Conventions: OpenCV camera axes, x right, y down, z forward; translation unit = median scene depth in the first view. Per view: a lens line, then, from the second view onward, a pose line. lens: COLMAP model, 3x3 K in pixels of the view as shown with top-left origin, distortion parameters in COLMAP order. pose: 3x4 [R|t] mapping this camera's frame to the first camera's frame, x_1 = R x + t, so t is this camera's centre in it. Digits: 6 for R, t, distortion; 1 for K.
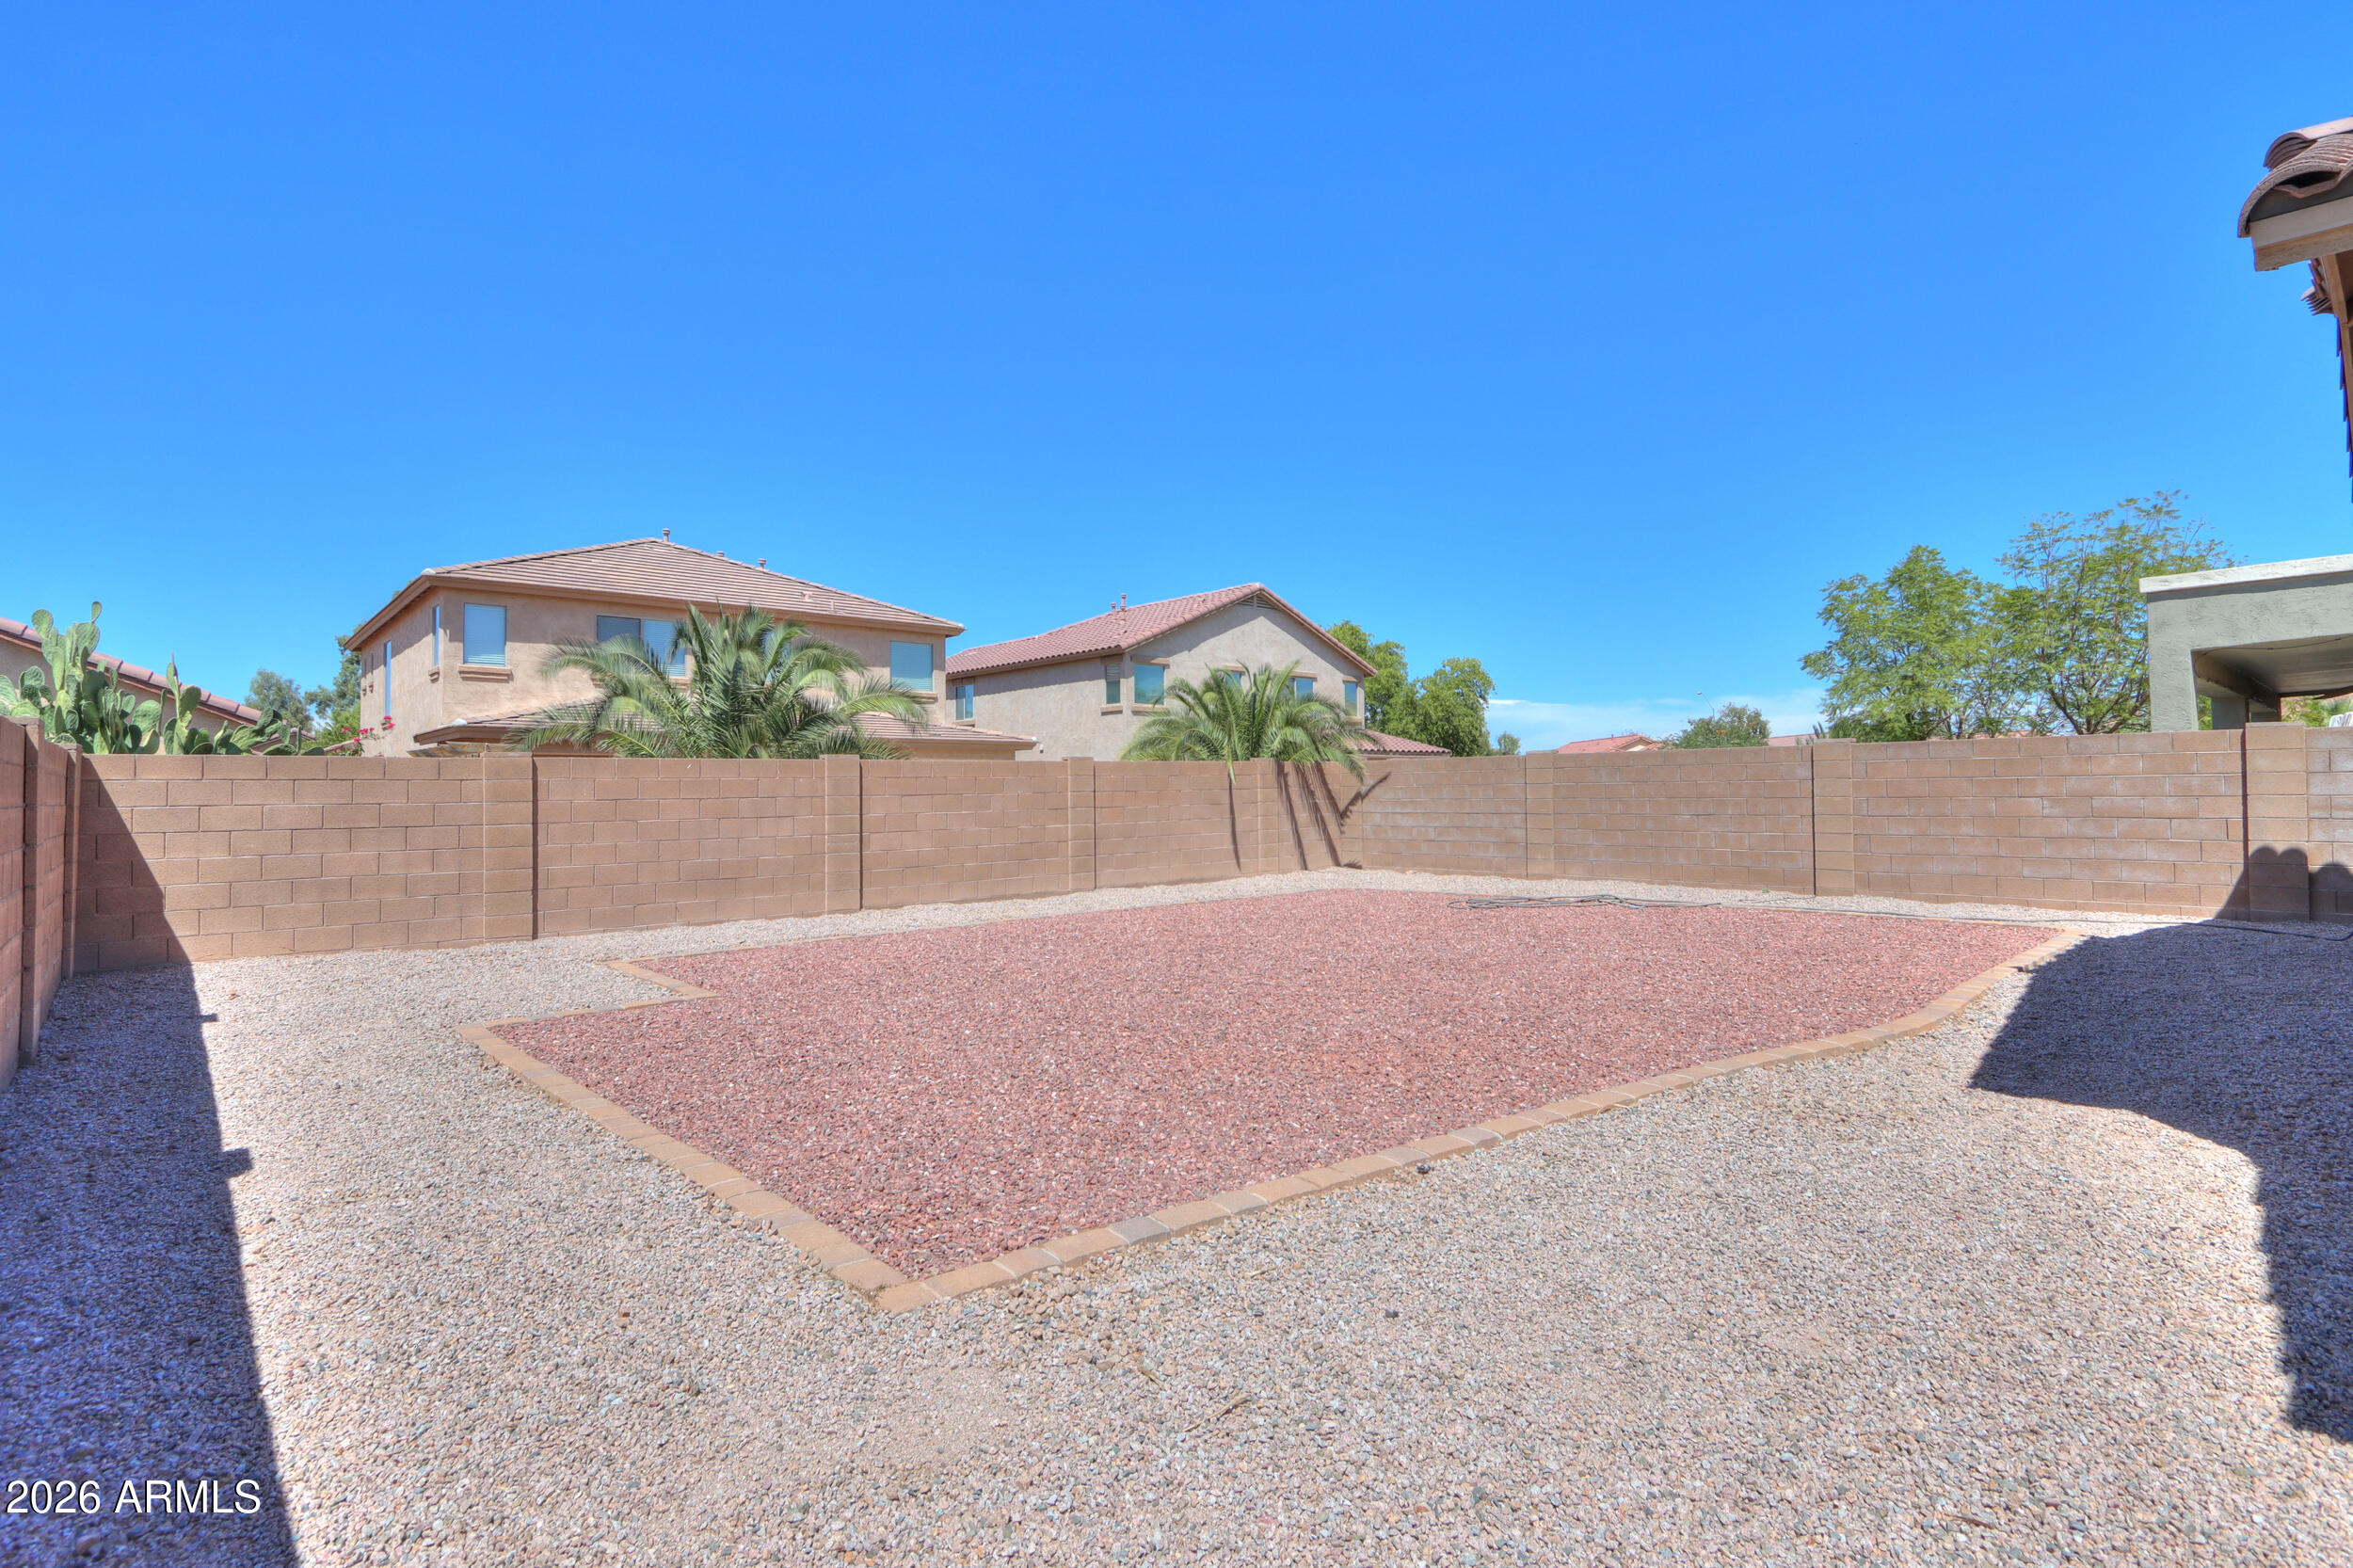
lens RADIAL K [[1126.1, 0, 1184.6], [0, 1126.1, 751.4], [0, 0, 1]] dist [-0.010862, -0.000449]
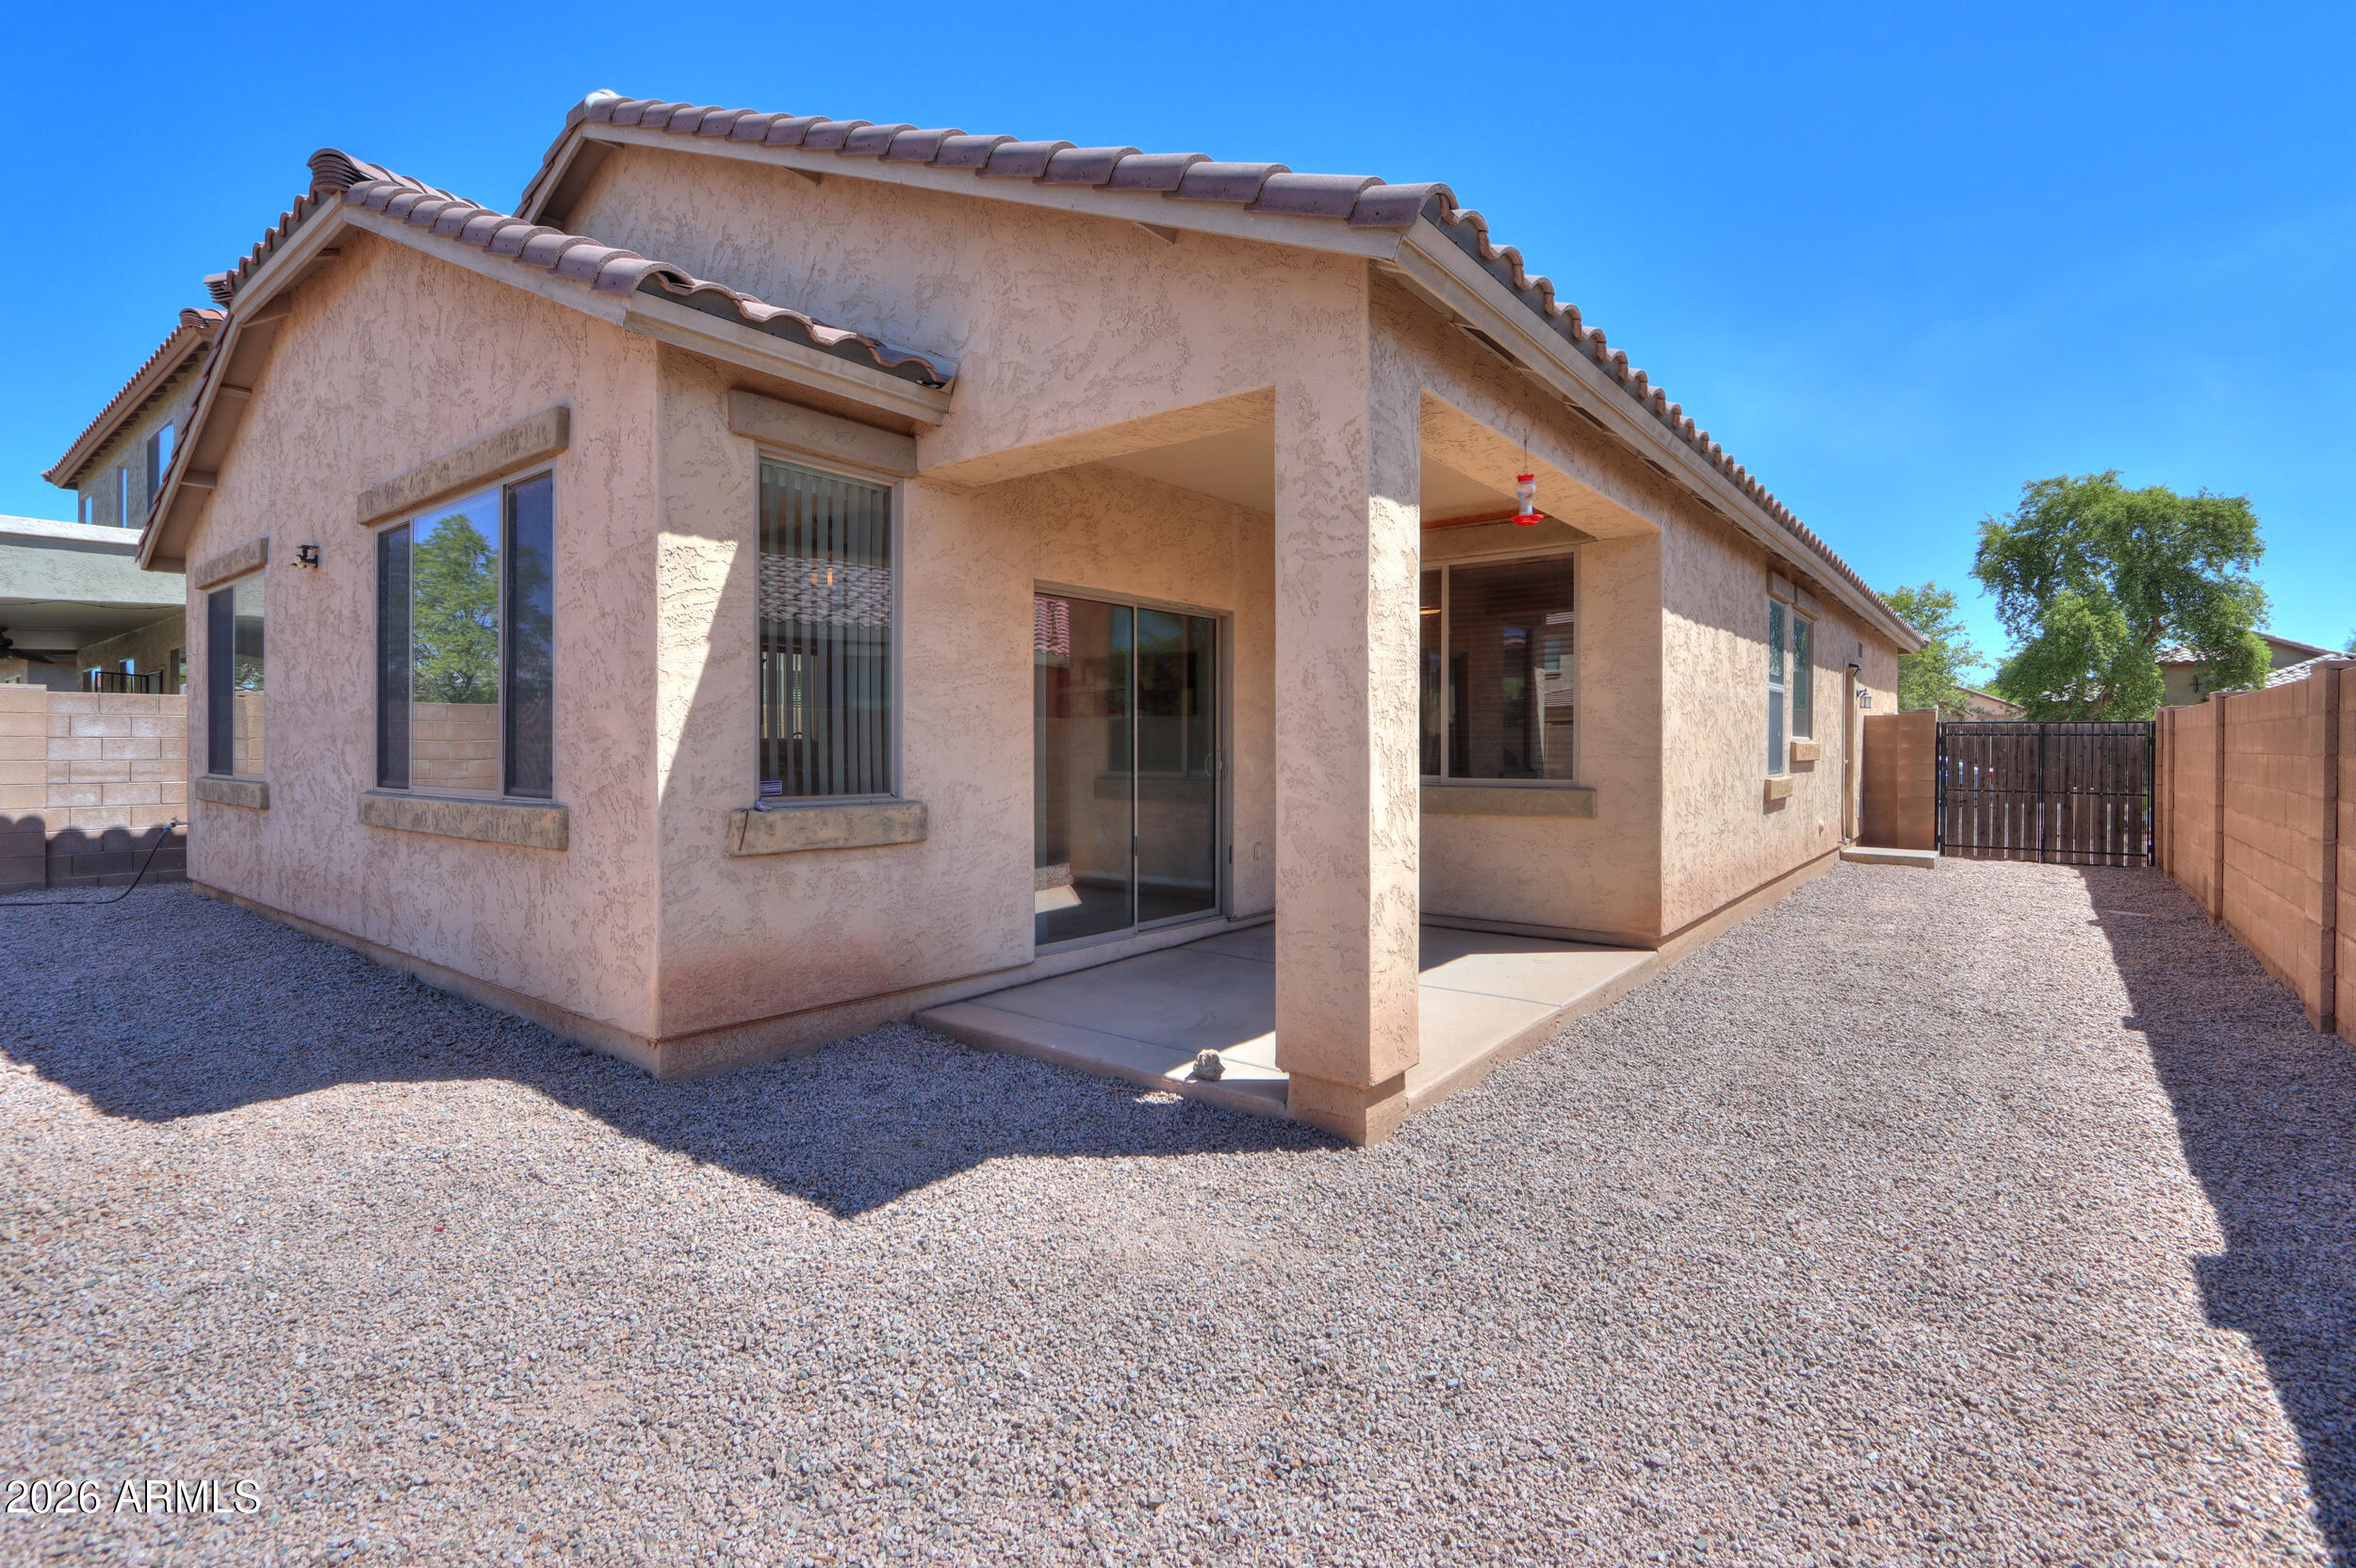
lens RADIAL K [[1090.1, 0, 1178.0], [0, 1090.1, 759.6], [0, 0, 1]] dist [-0.010985, 0.000901]
pose [[-0.158610, -0.005895, 0.987324, -0.071666], [-0.034171, 0.999416, 0.000477, 0.003444], [-0.986750, -0.033662, -0.158718, 0.146651]]
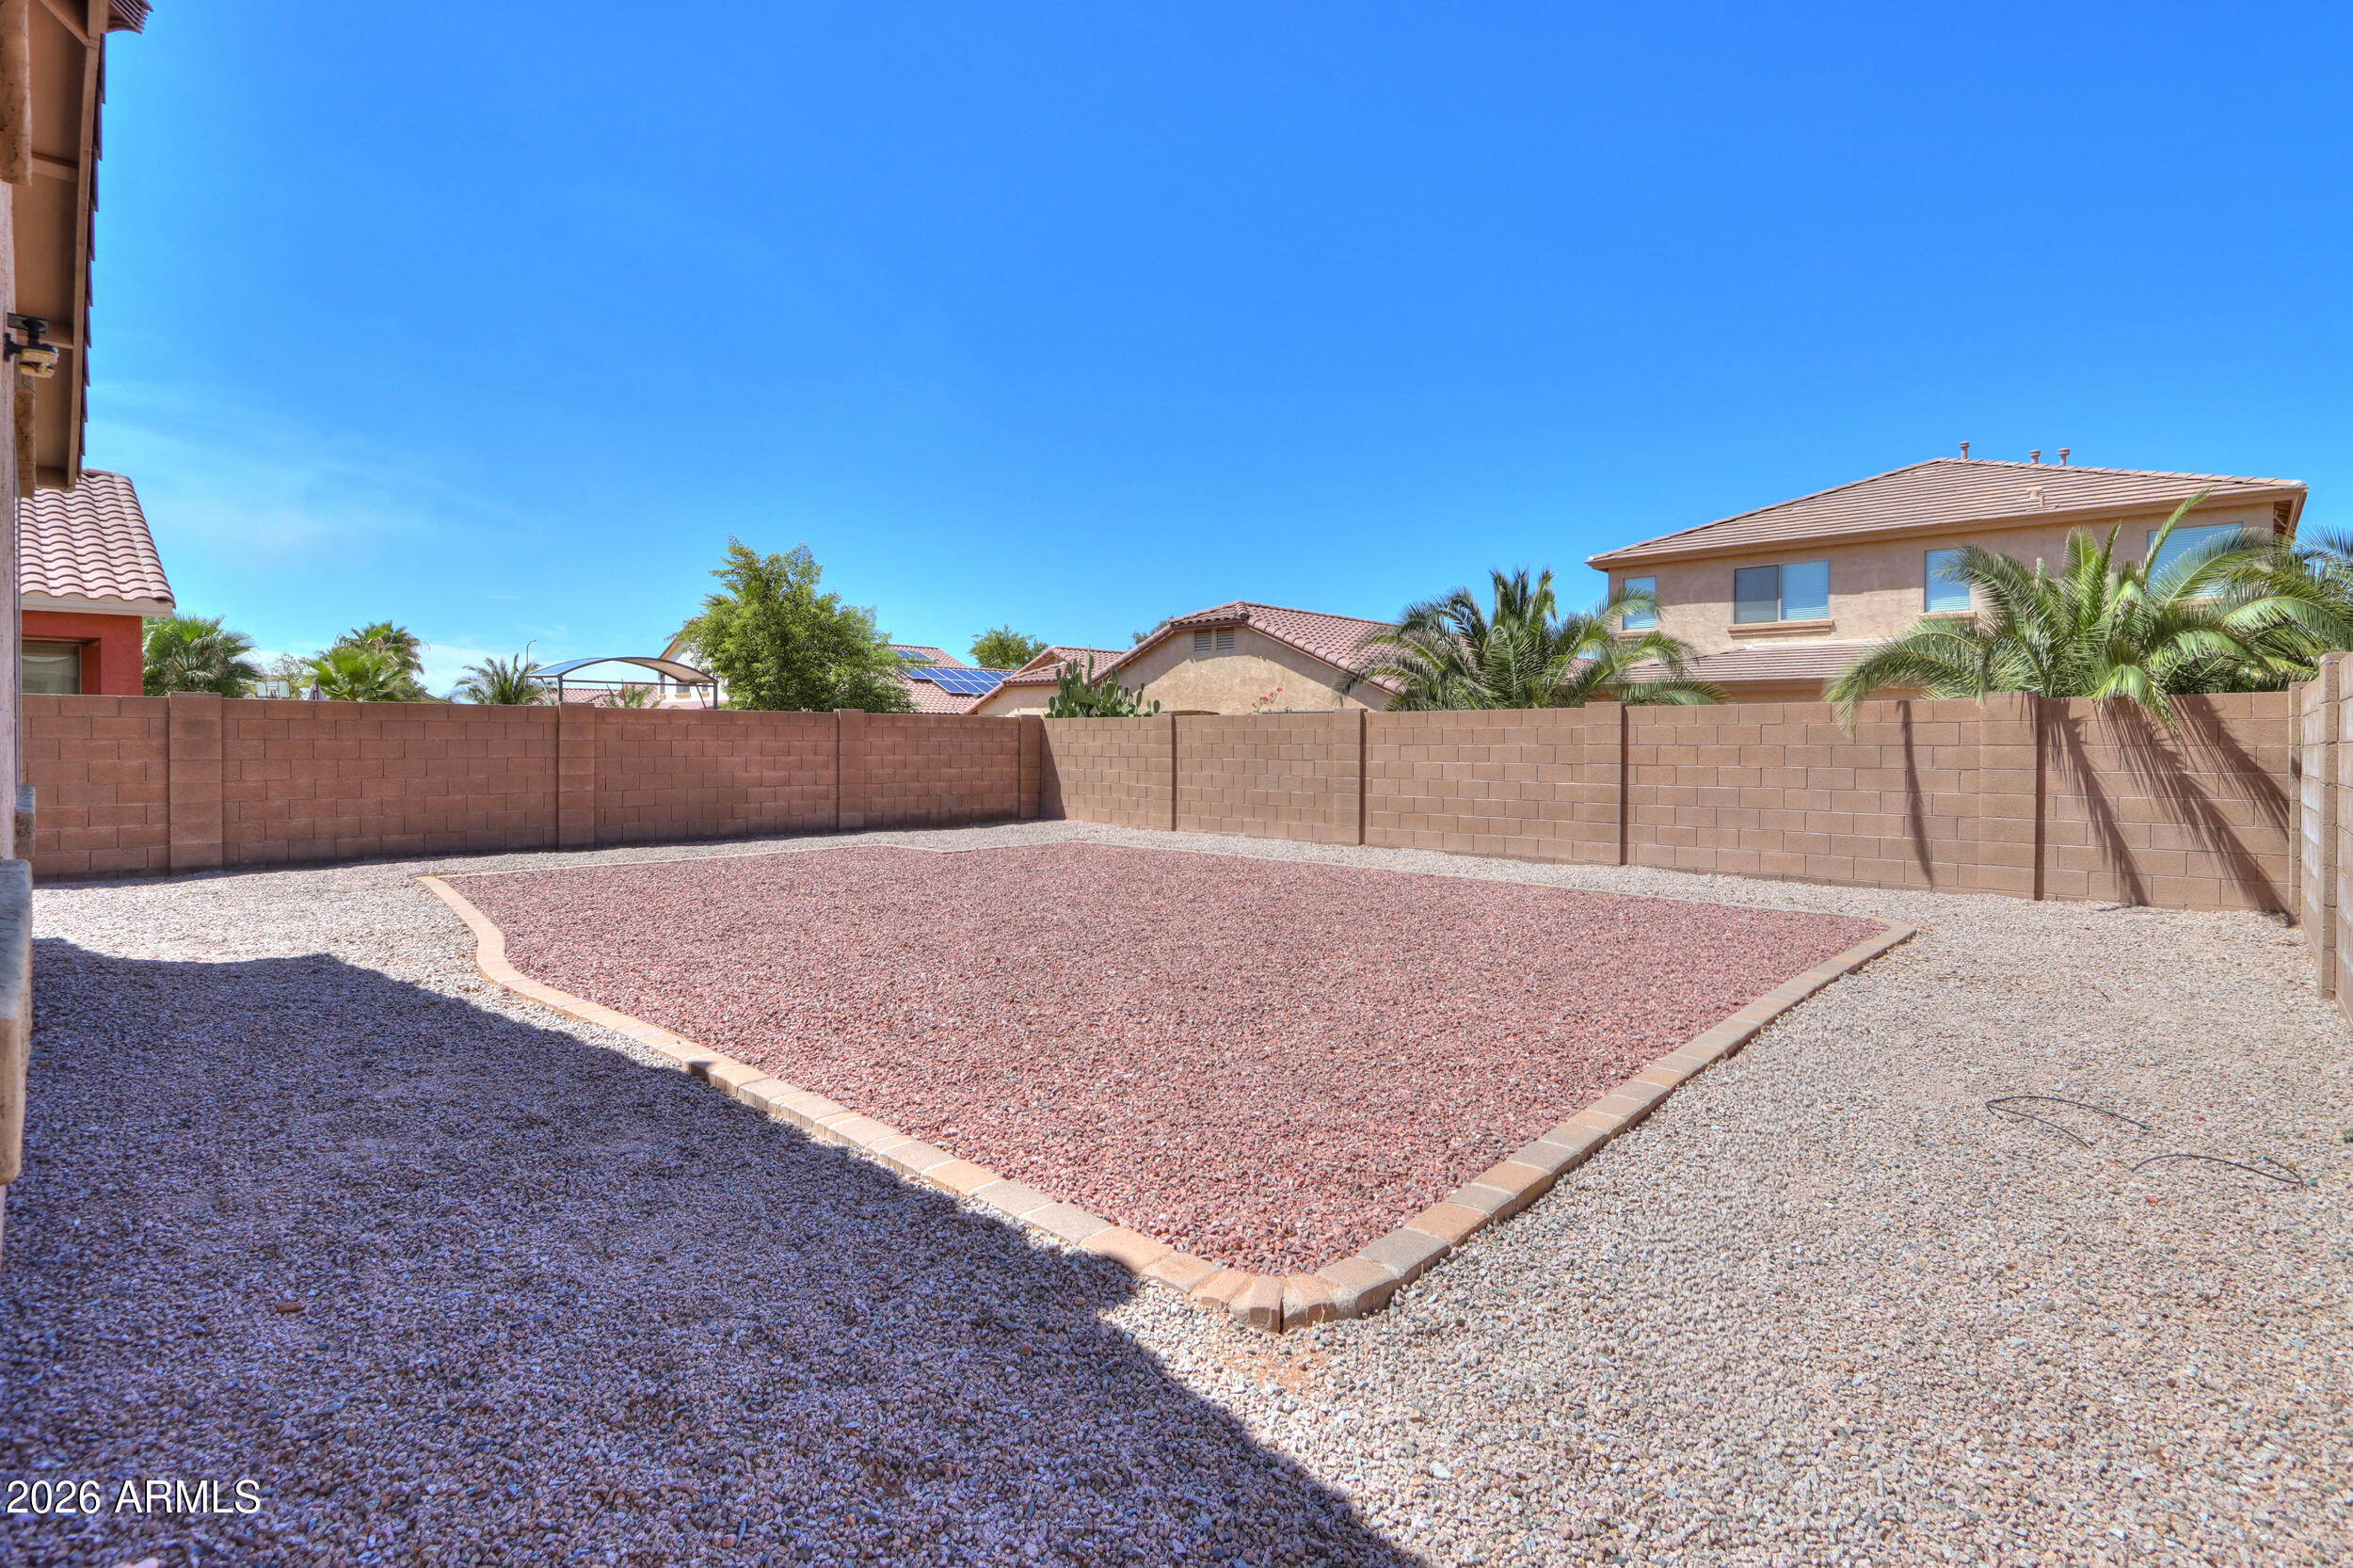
lens RADIAL K [[1088.7, 0, 1176.5], [0, 1088.7, 759.6], [0, 0, 1]] dist [-0.010985, 0.000901]
pose [[0.079440, 0.029463, -0.996404, 0.809269], [0.027344, 0.999123, 0.031723, 0.015275], [0.996465, -0.029766, 0.078565, 0.749032]]
